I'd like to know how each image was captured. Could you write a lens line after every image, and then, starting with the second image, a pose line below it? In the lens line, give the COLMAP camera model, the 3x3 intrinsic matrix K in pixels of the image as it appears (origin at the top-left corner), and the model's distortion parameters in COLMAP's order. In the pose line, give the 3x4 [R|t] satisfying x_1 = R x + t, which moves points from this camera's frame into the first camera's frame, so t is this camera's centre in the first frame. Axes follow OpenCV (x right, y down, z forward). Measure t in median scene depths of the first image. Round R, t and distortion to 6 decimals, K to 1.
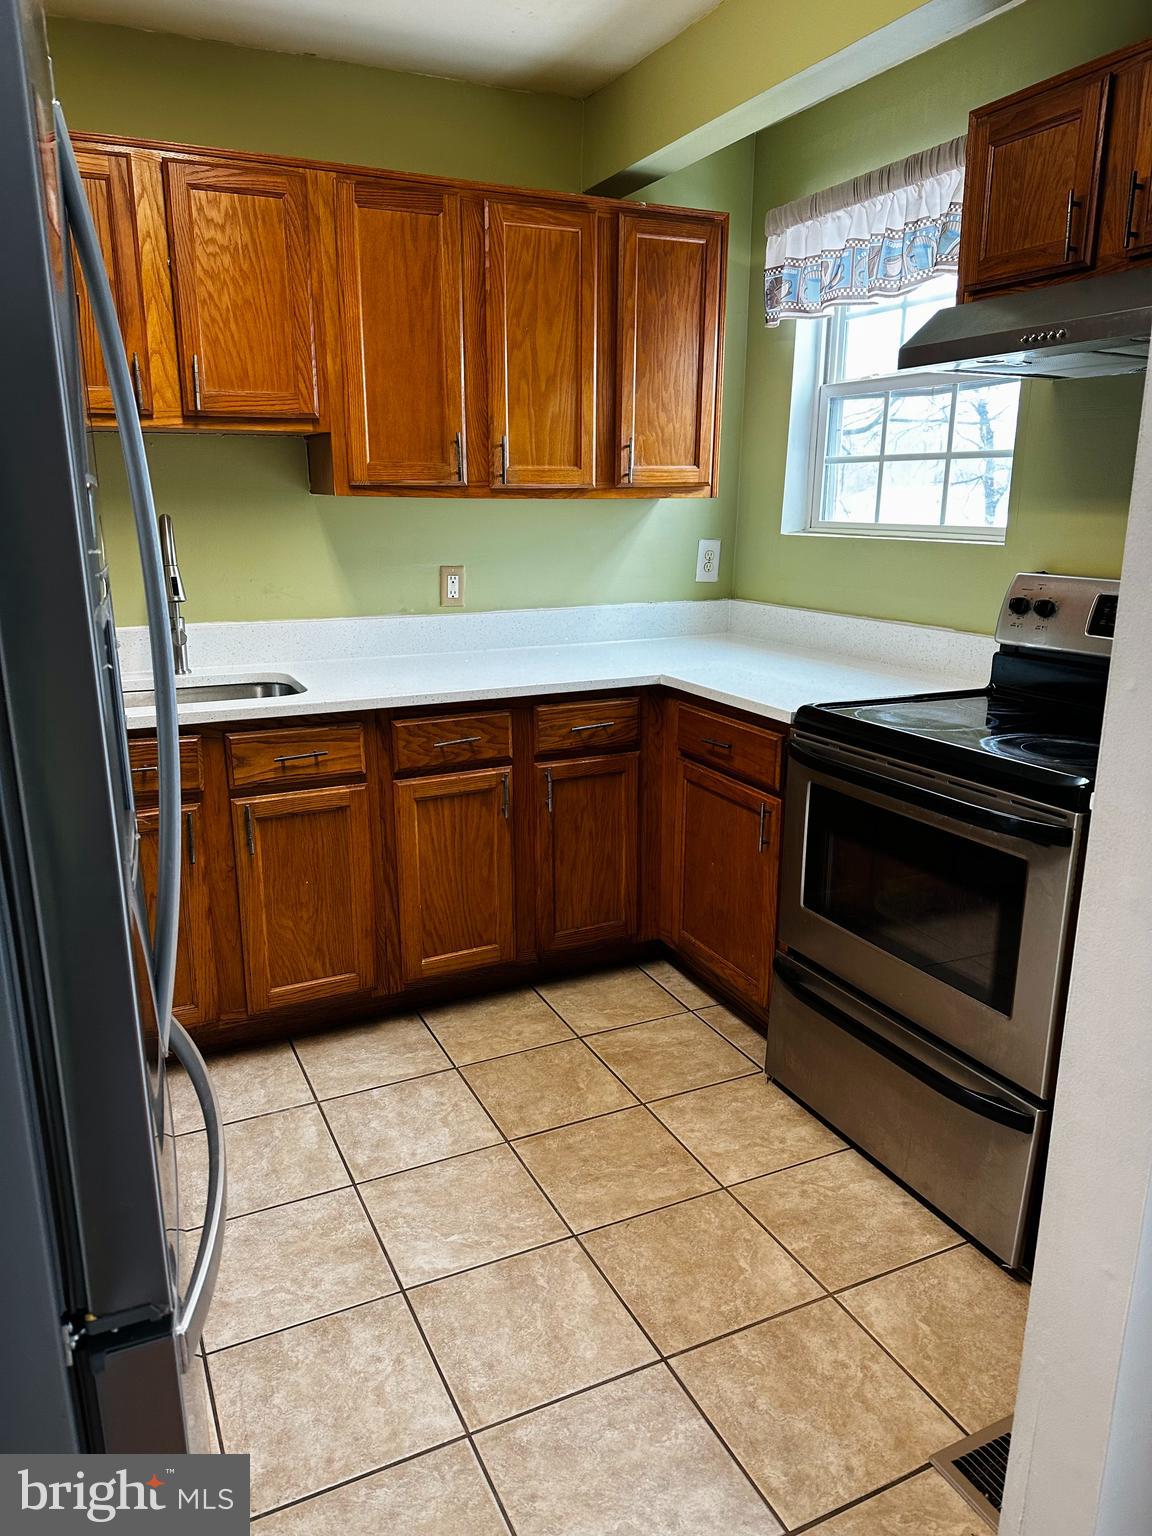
lens RADIAL K [[1067.8, 0, 573.3], [0, 1067.8, 769.8], [0, 0, 1]] dist [0.030728, -0.005879]
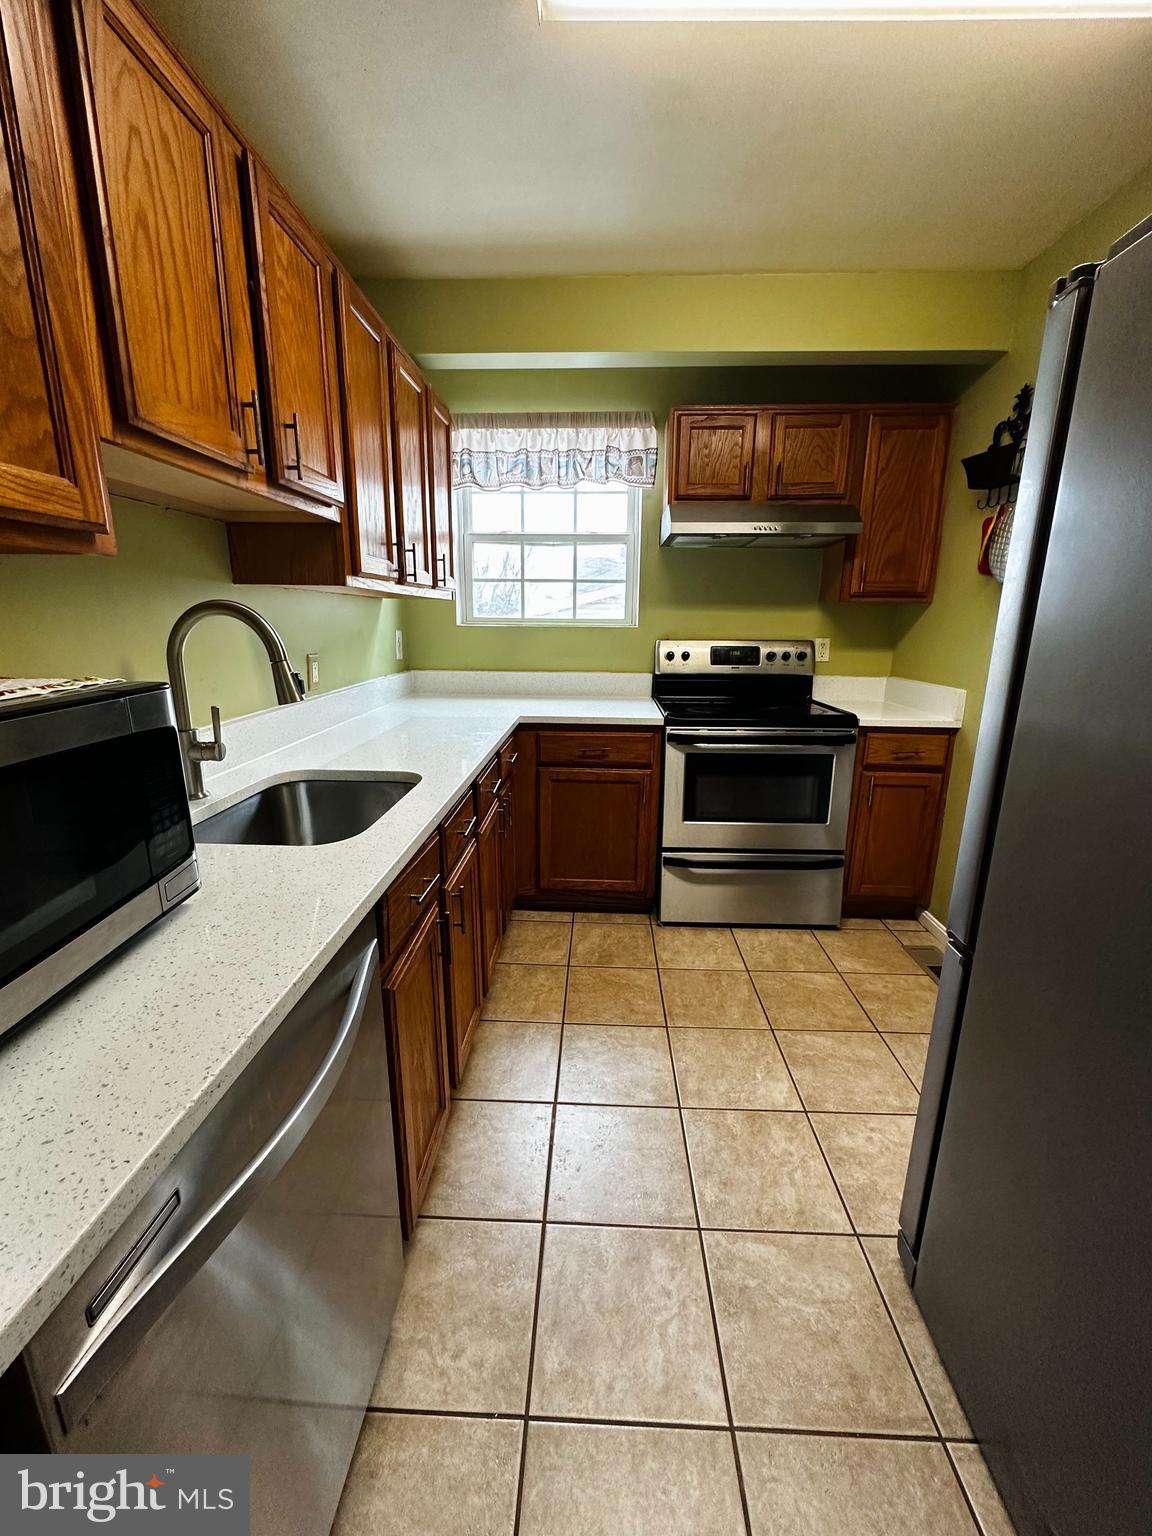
lens RADIAL K [[615.7, 0, 585.7], [0, 615.7, 762.9], [0, 0, 1]] dist [0.013233, 0.001418]
pose [[0.457850, -0.200231, 0.866188, -0.692543], [0.214798, 0.970356, 0.110773, -0.111555], [-0.862691, 0.135338, 0.487287, 0.562115]]
